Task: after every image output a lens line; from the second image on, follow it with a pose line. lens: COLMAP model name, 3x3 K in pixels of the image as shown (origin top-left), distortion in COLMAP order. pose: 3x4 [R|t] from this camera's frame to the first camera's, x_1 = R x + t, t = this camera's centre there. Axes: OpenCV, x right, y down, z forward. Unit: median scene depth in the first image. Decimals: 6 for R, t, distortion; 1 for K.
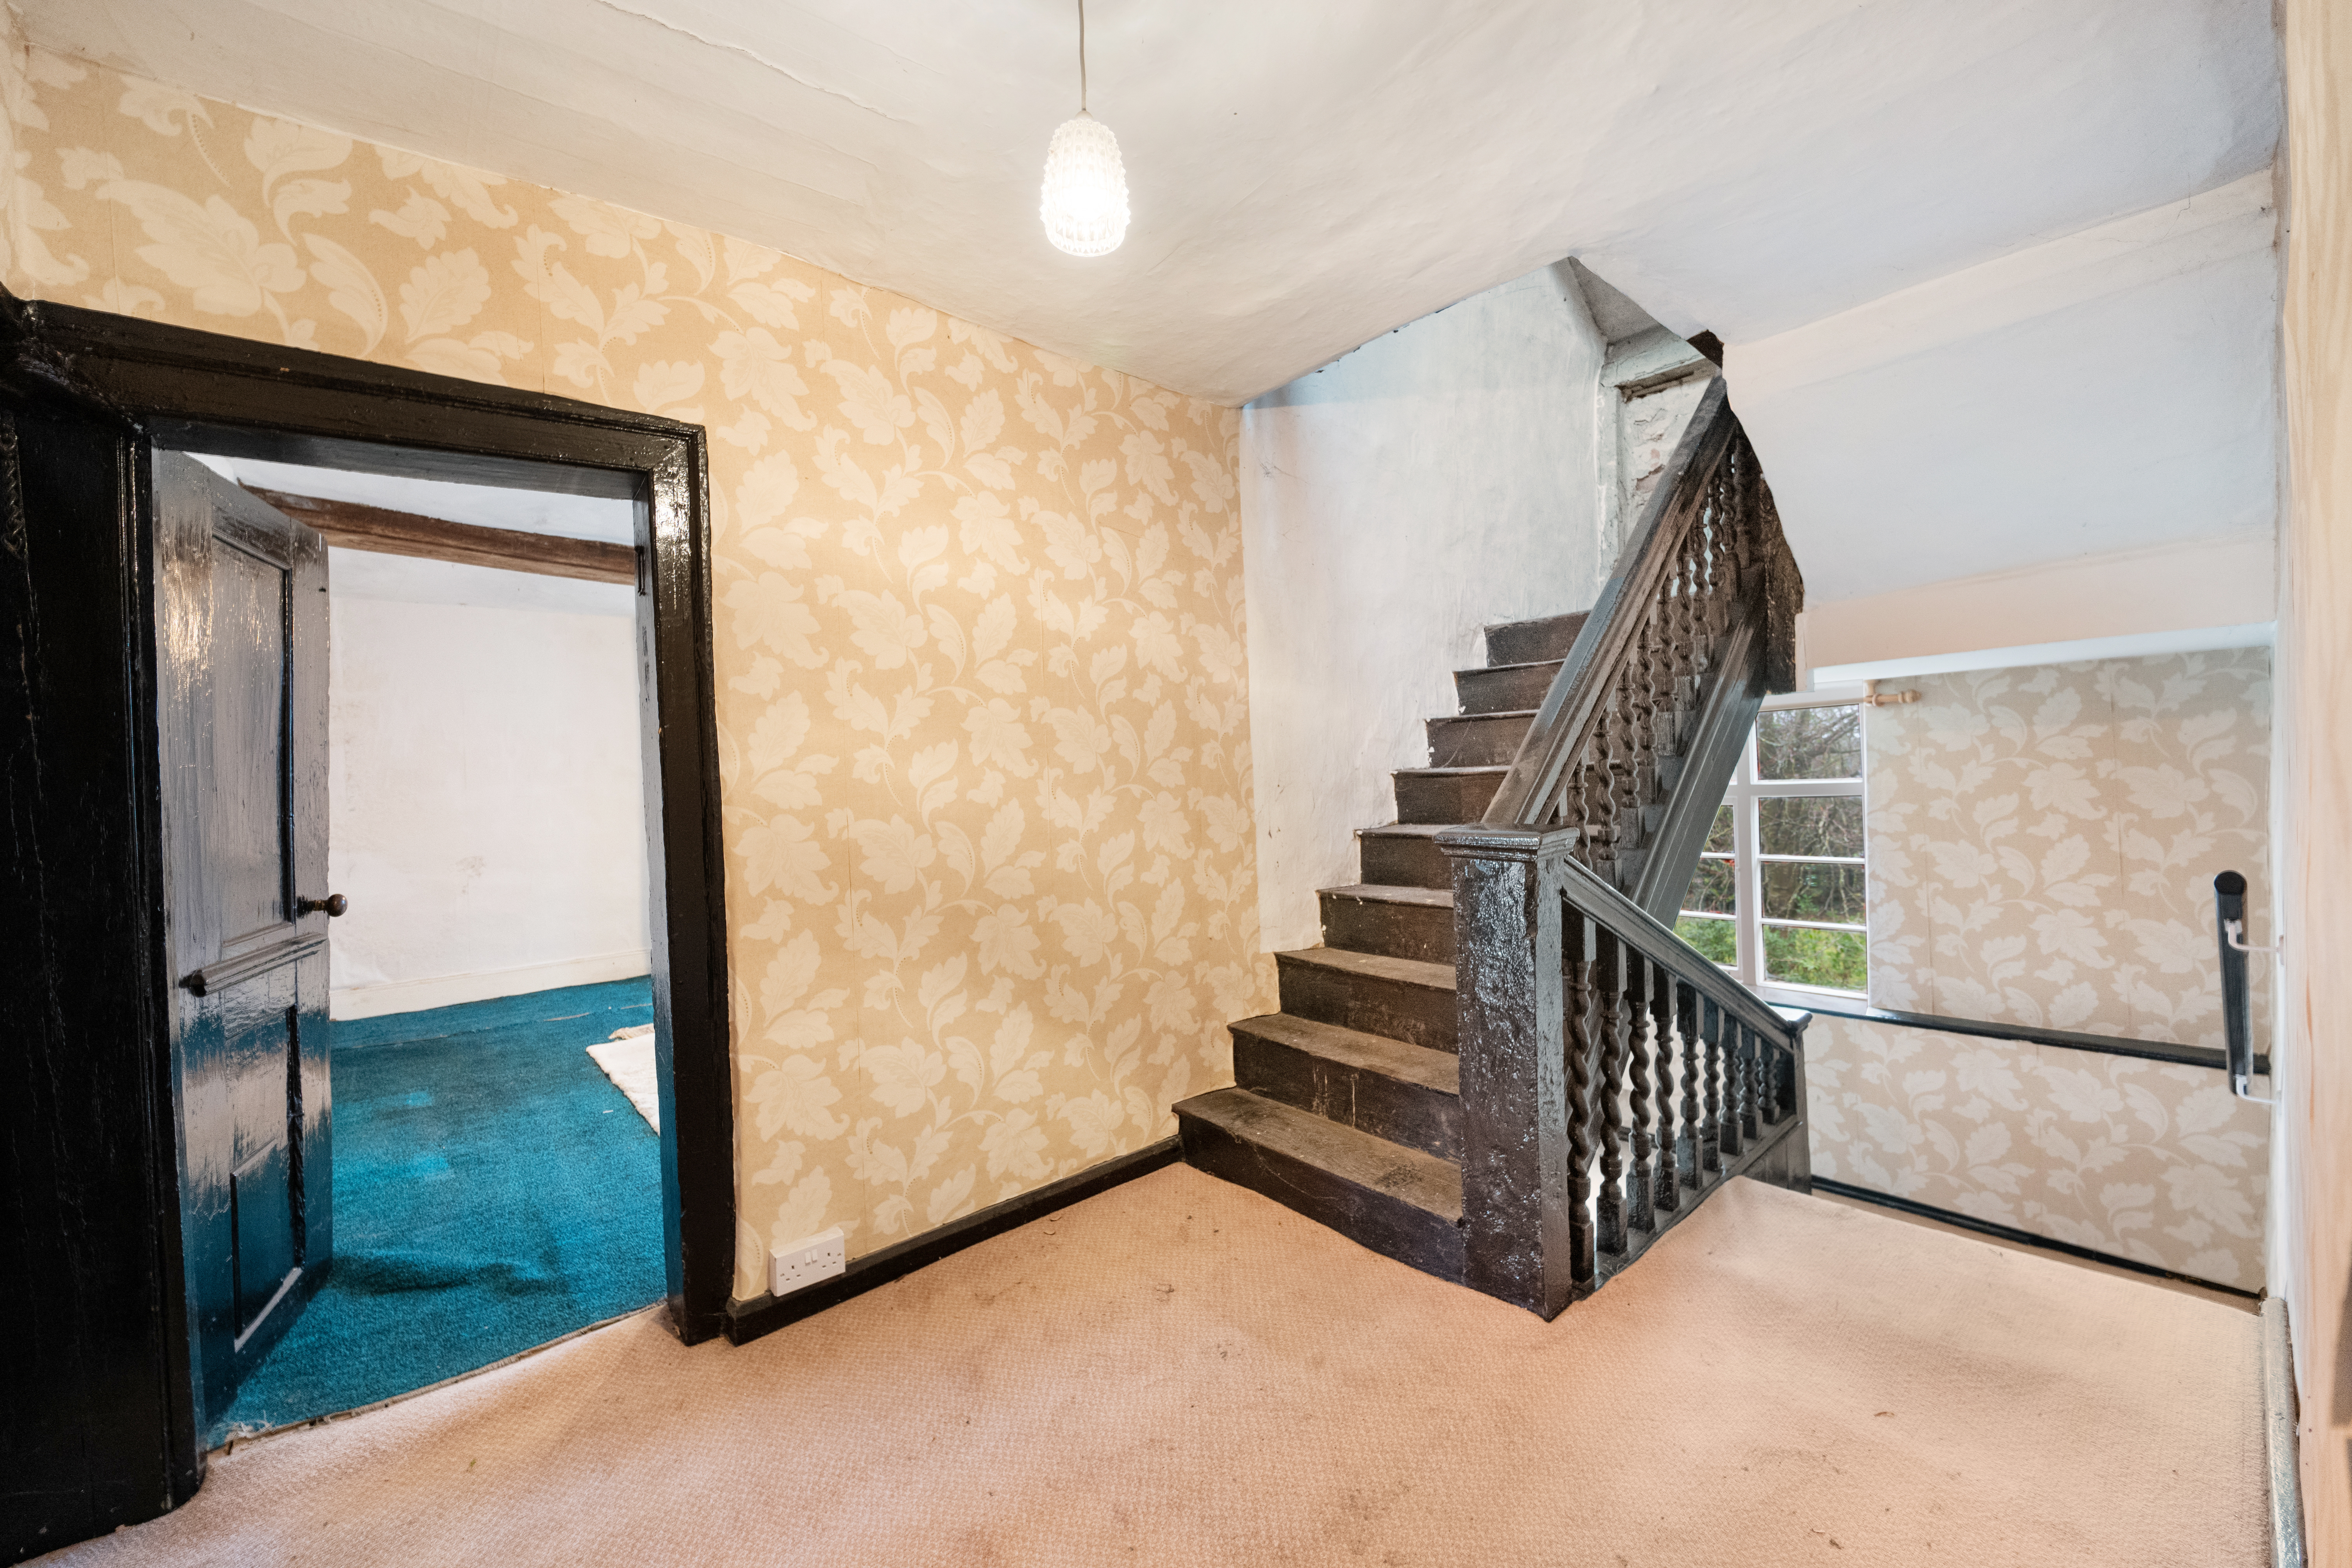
lens RADIAL K [[926.3, 0, 1169.9], [0, 926.3, 791.0], [0, 0, 1]] dist [-0.001788, -0.000133]
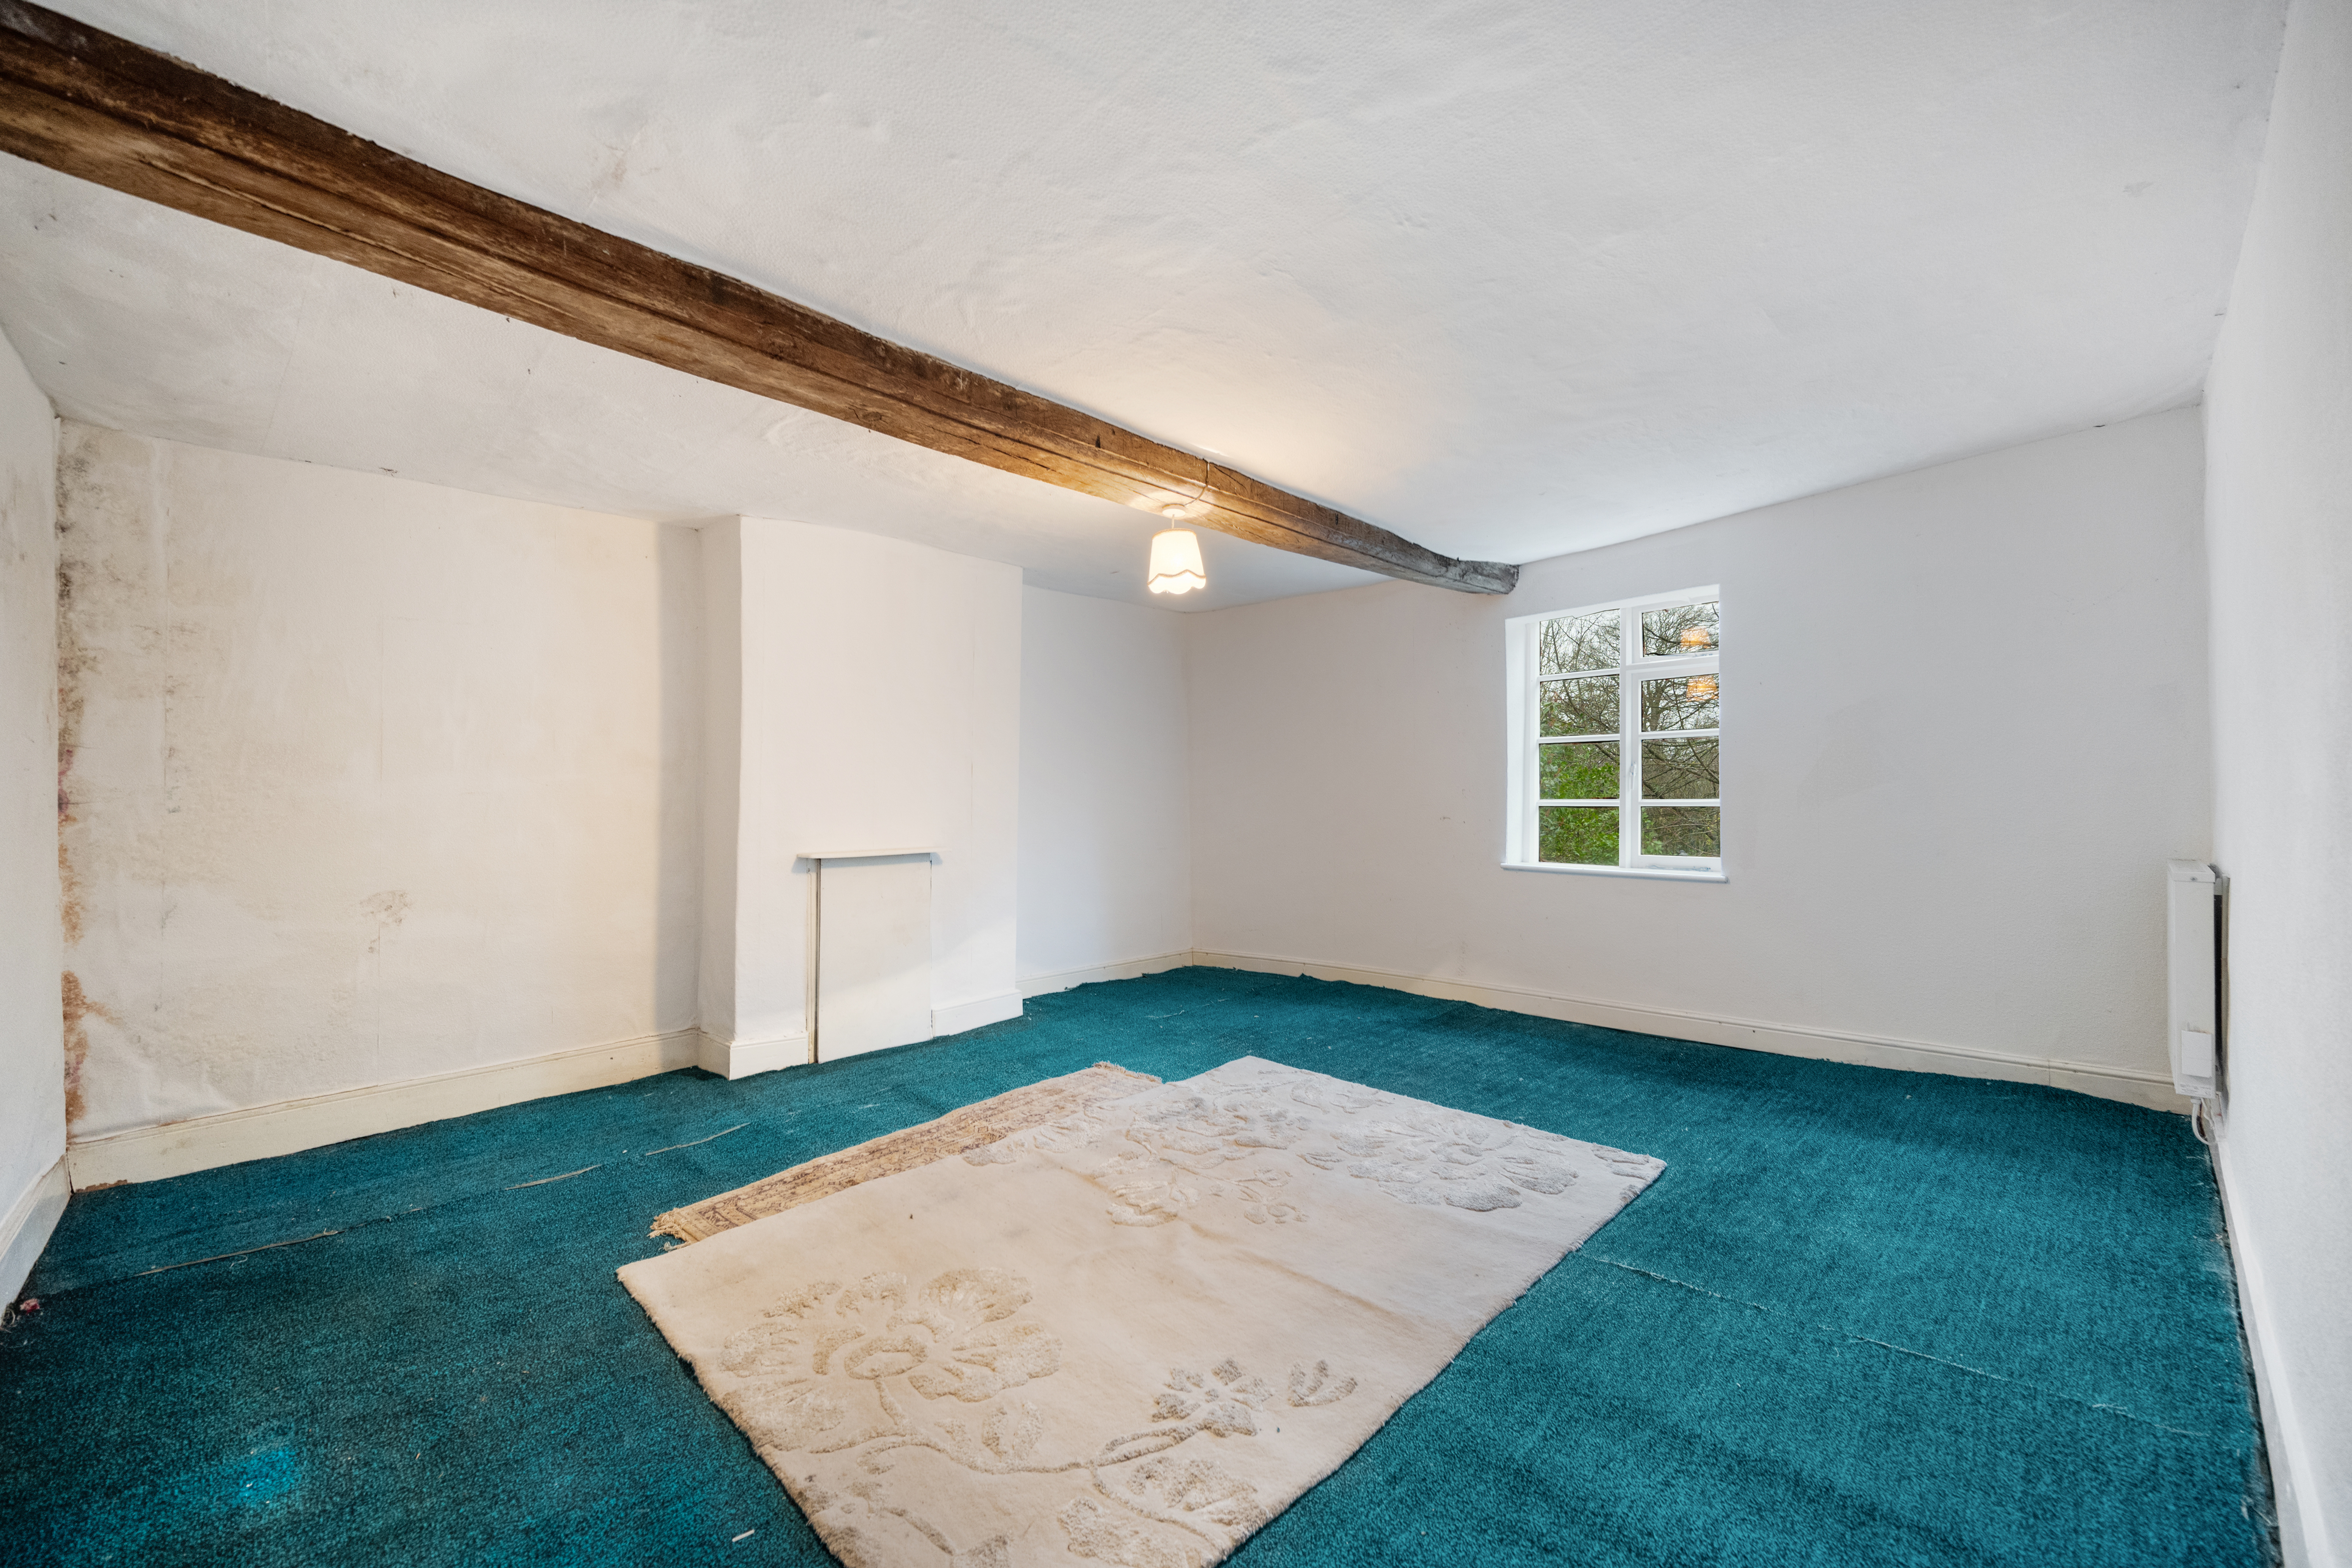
lens RADIAL K [[926.3, 0, 1183.2], [0, 926.3, 787.2], [0, 0, 1]] dist [-0.001788, -0.000133]
pose [[0.996807, 0.019122, 0.077526, -0.346361], [-0.017049, 0.999481, -0.027318, 0.011282], [-0.078008, 0.025909, 0.996616, 0.431293]]
